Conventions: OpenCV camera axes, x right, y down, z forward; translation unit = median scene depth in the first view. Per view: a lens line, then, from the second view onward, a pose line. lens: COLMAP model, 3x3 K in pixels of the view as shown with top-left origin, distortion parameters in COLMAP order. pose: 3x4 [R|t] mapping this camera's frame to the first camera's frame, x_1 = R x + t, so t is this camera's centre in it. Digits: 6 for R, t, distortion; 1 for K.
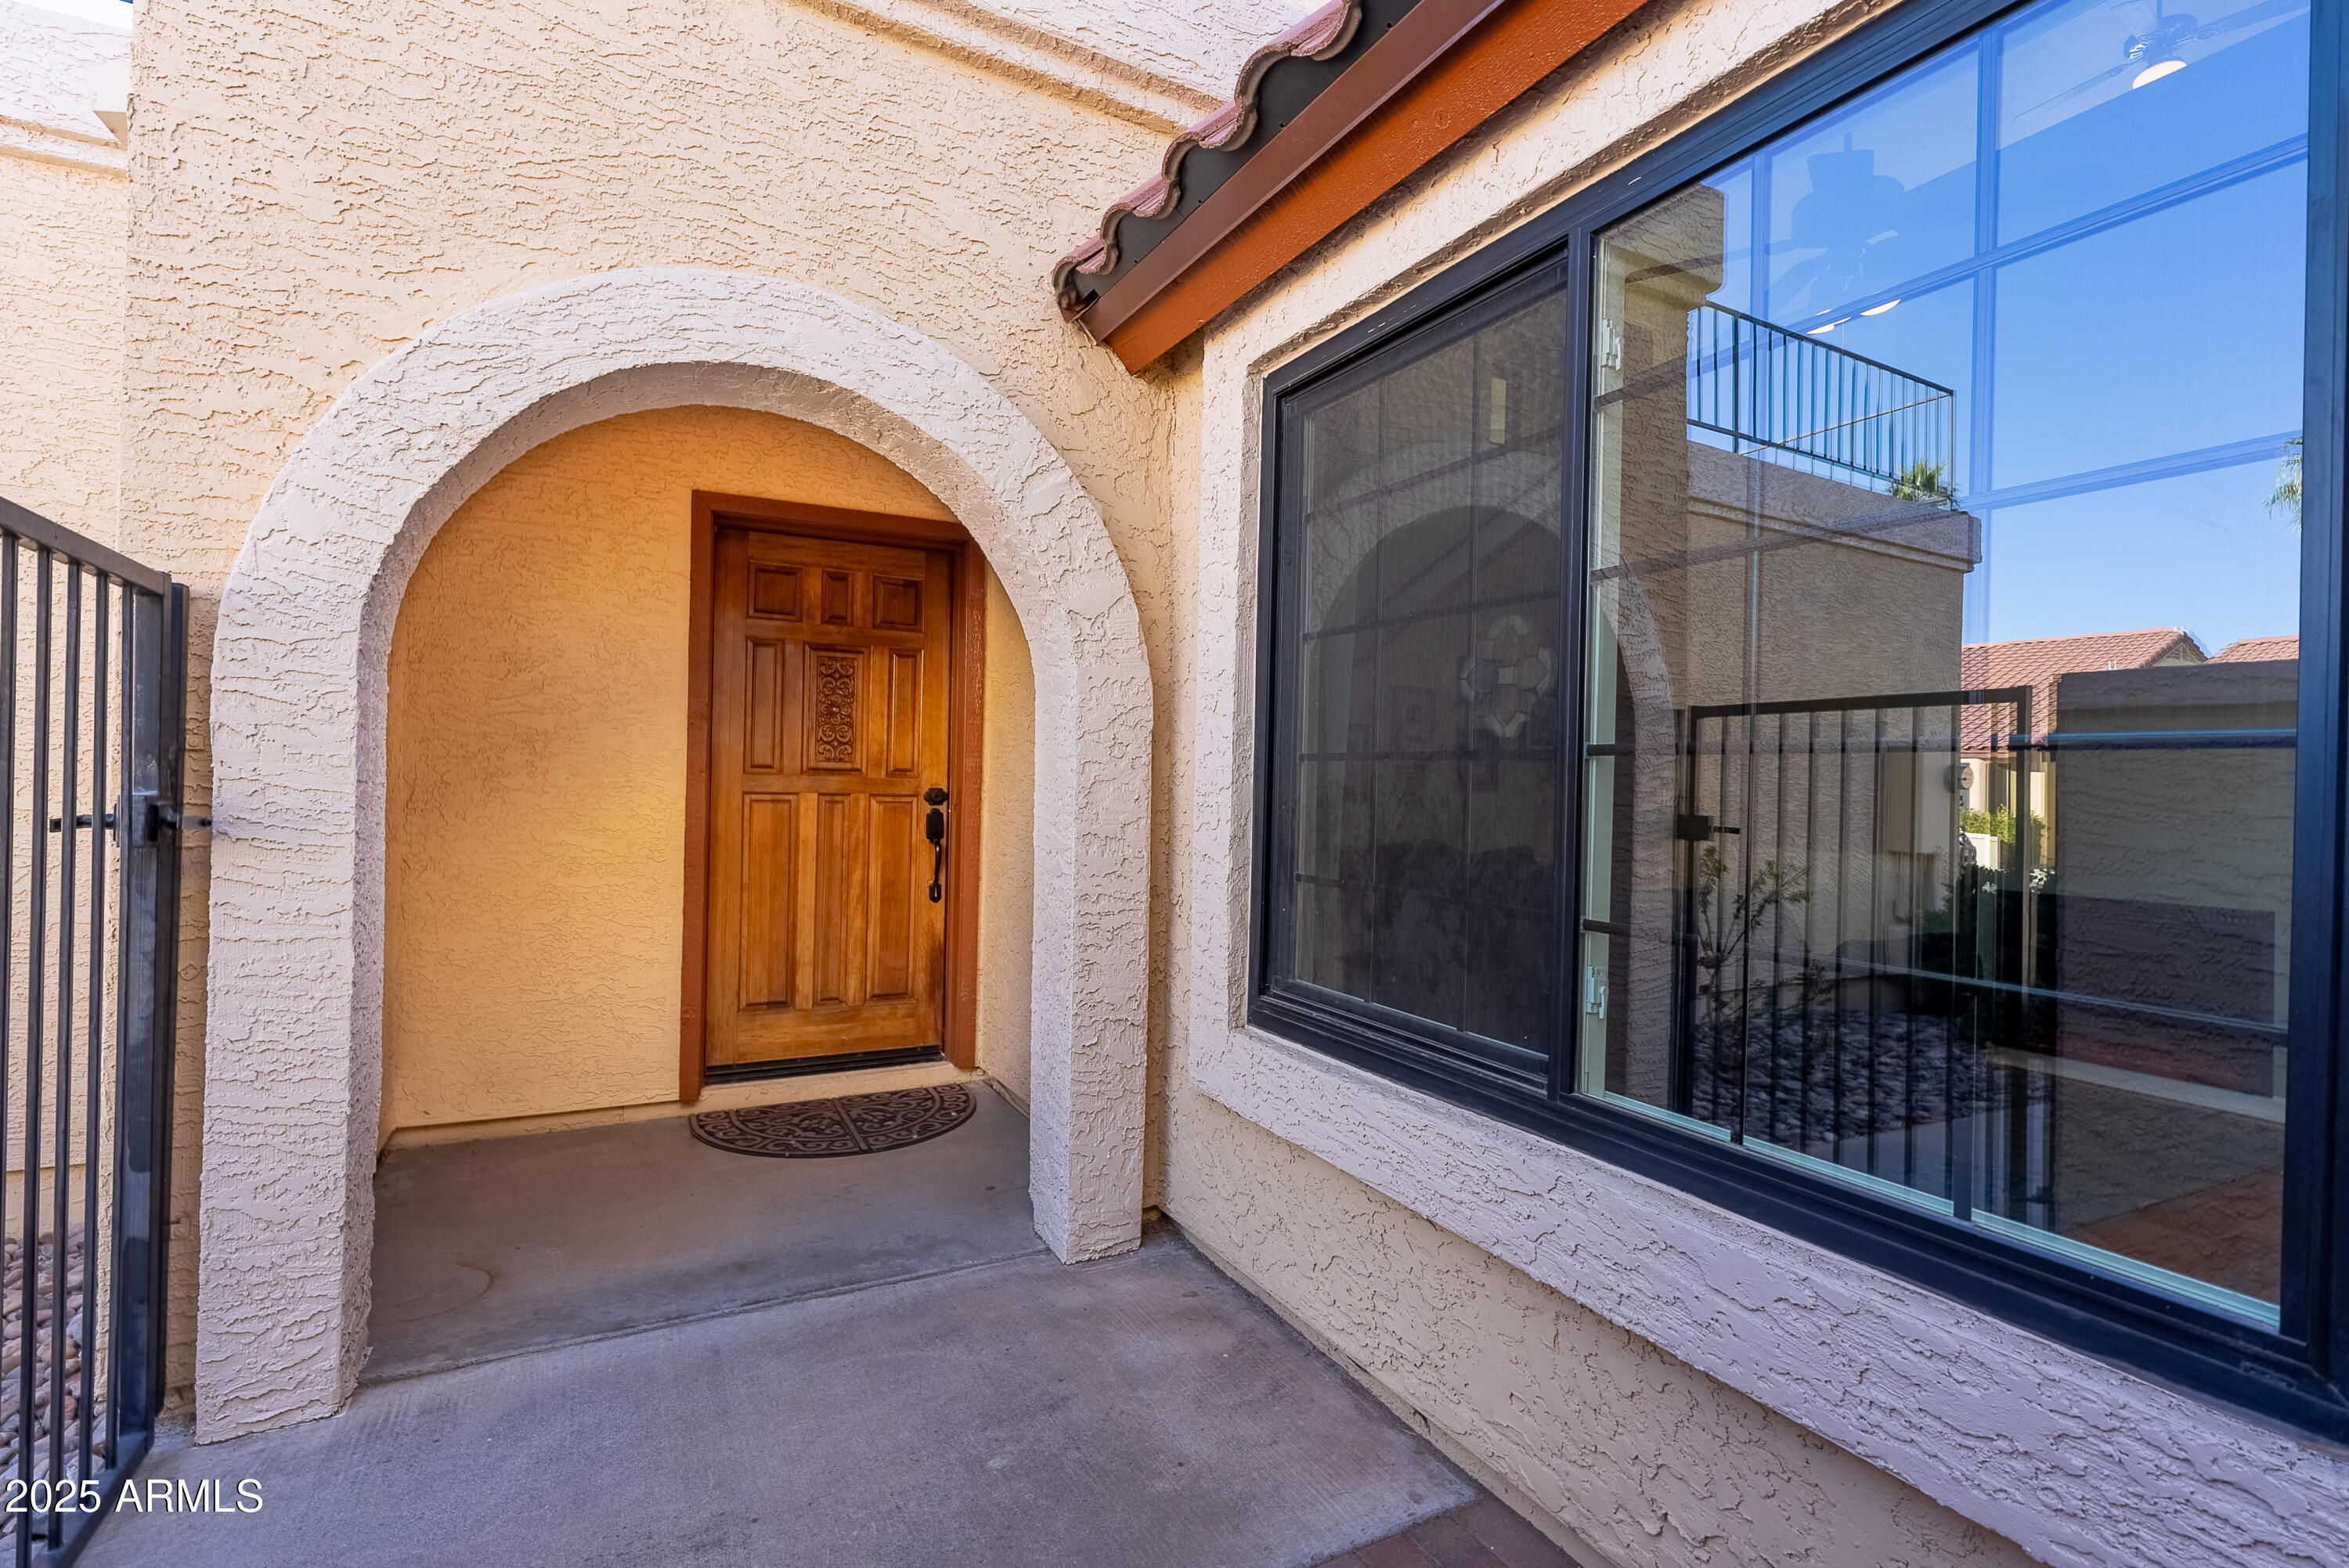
lens RADIAL K [[1060.7, 0, 1164.2], [0, 1060.7, 779.3], [0, 0, 1]] dist [-0.001110, 0.000621]
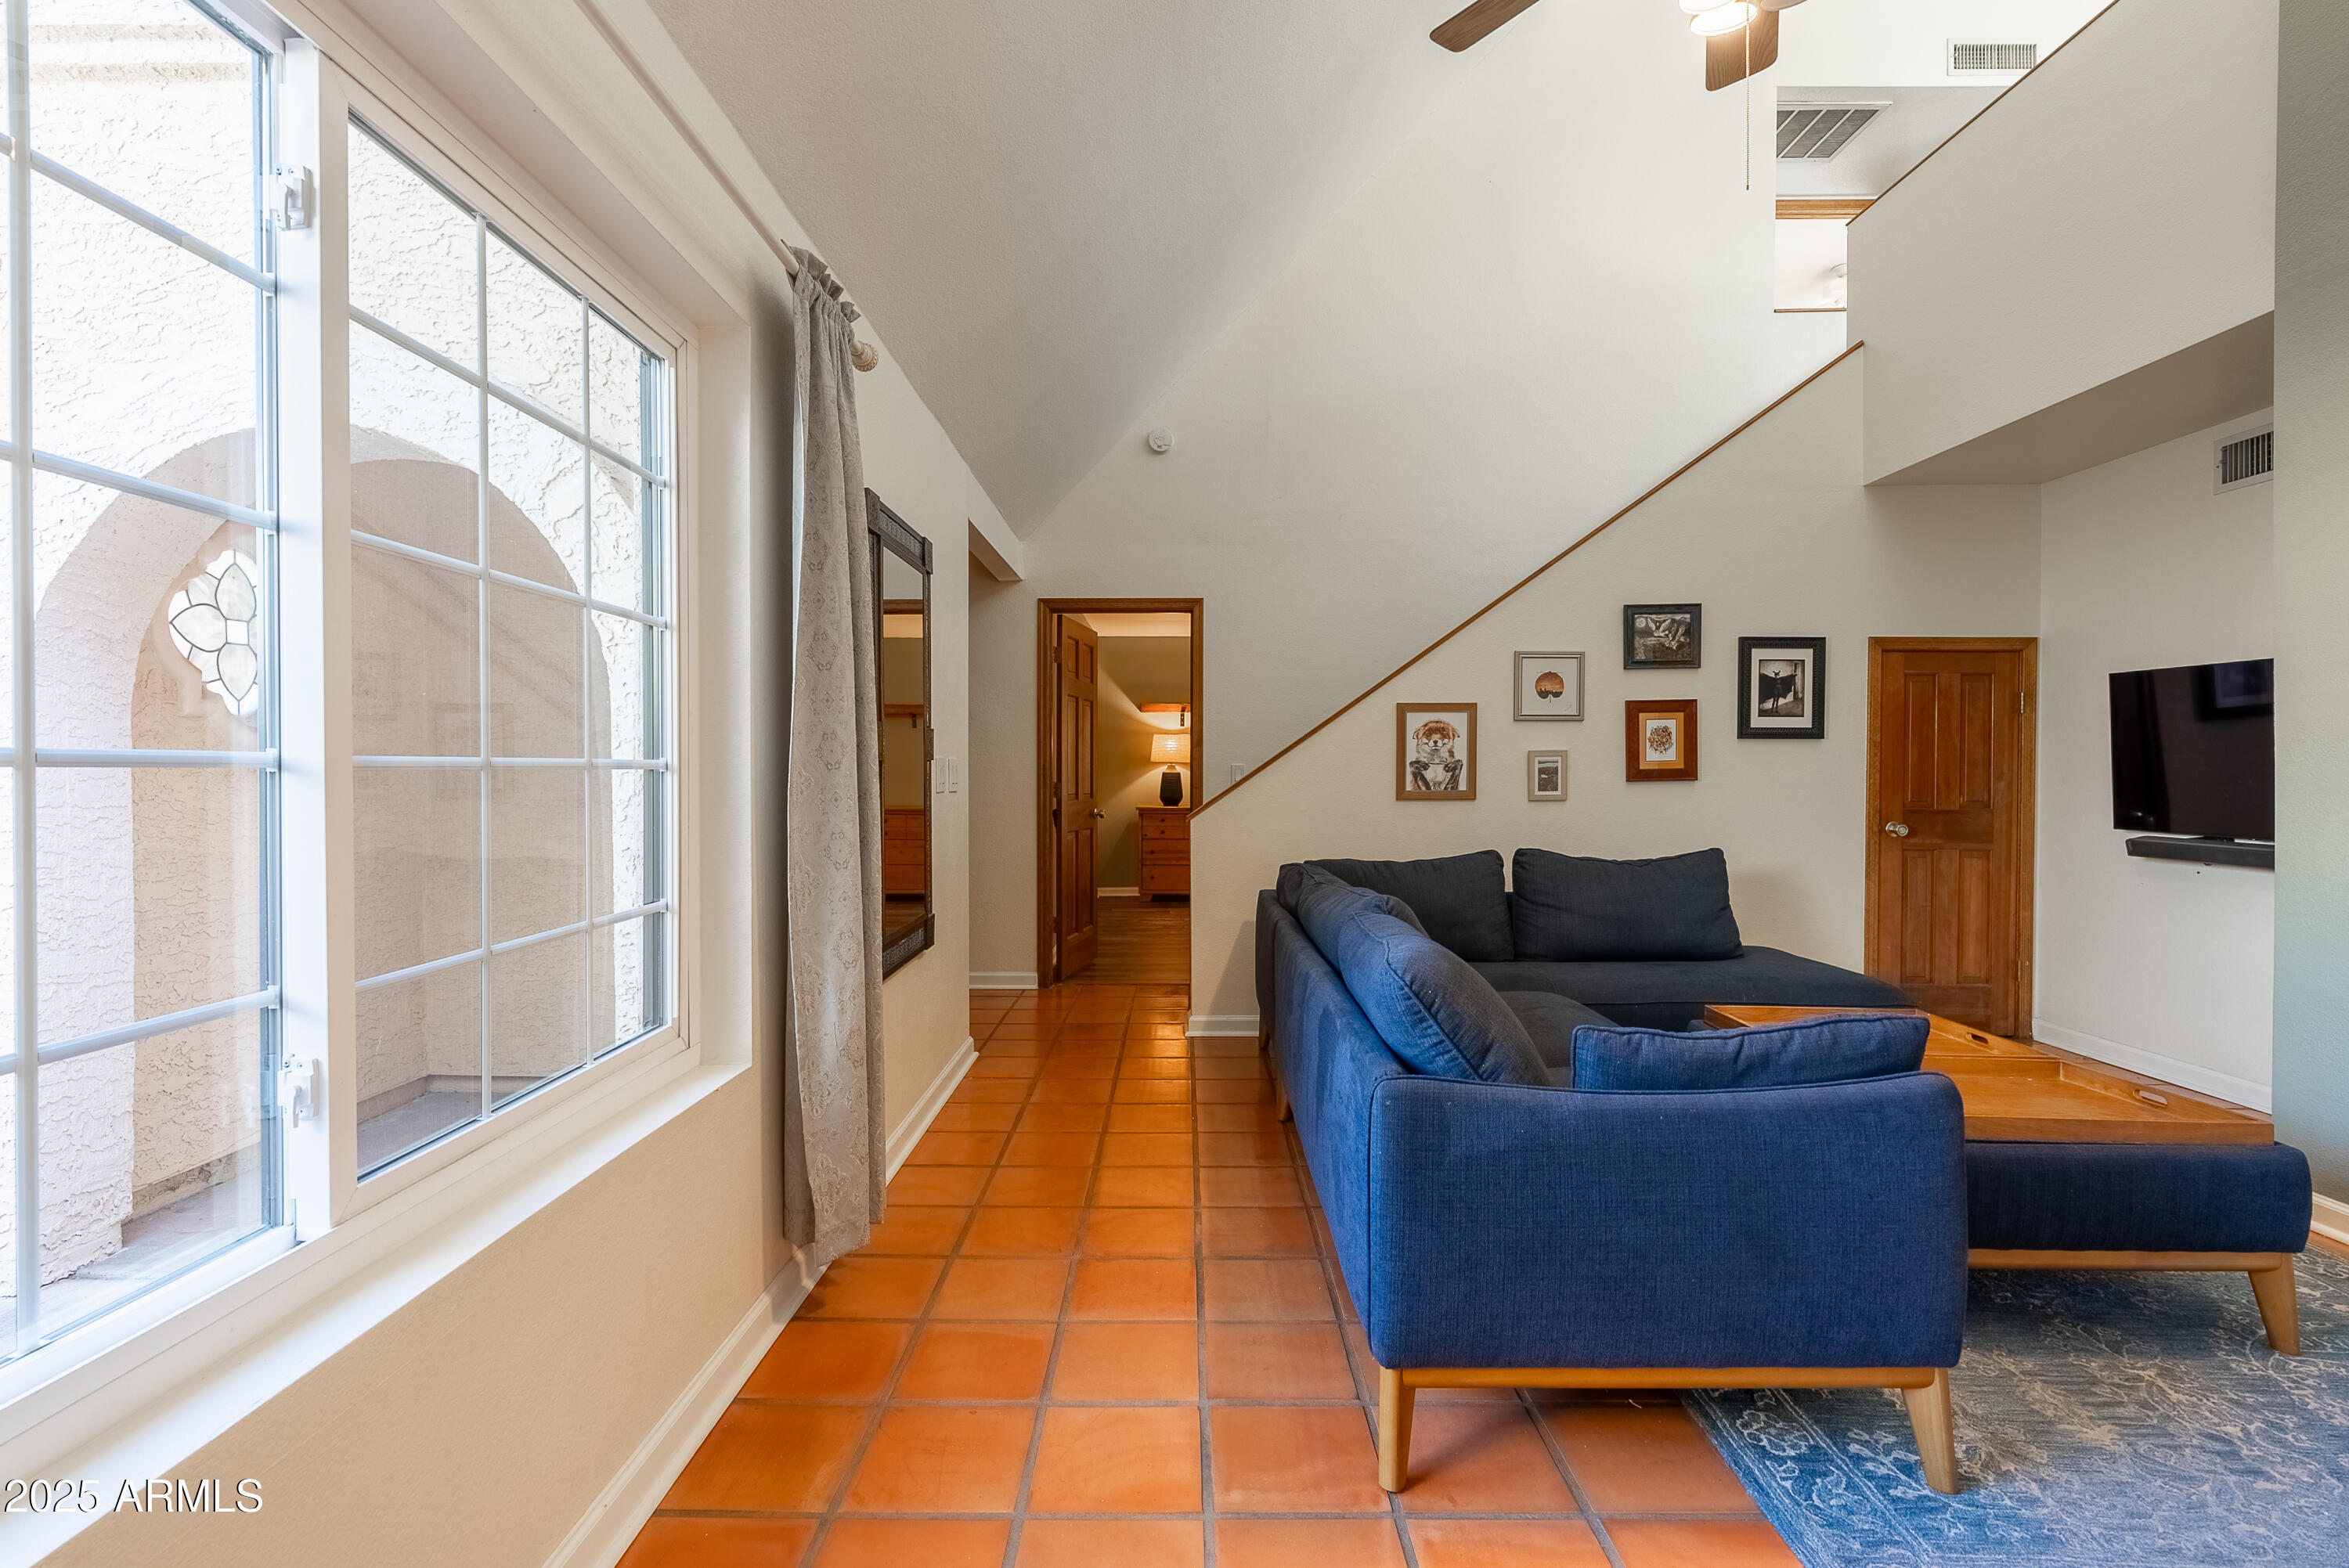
lens RADIAL K [[1060.7, 0, 1164.2], [0, 1060.7, 779.3], [0, 0, 1]] dist [-0.001110, 0.000621]
pose [[0.872125, -0.017614, -0.488967, 0.965674], [0.020422, 0.999791, 0.000410, -0.003453], [0.488858, -0.010343, 0.872302, 0.496549]]
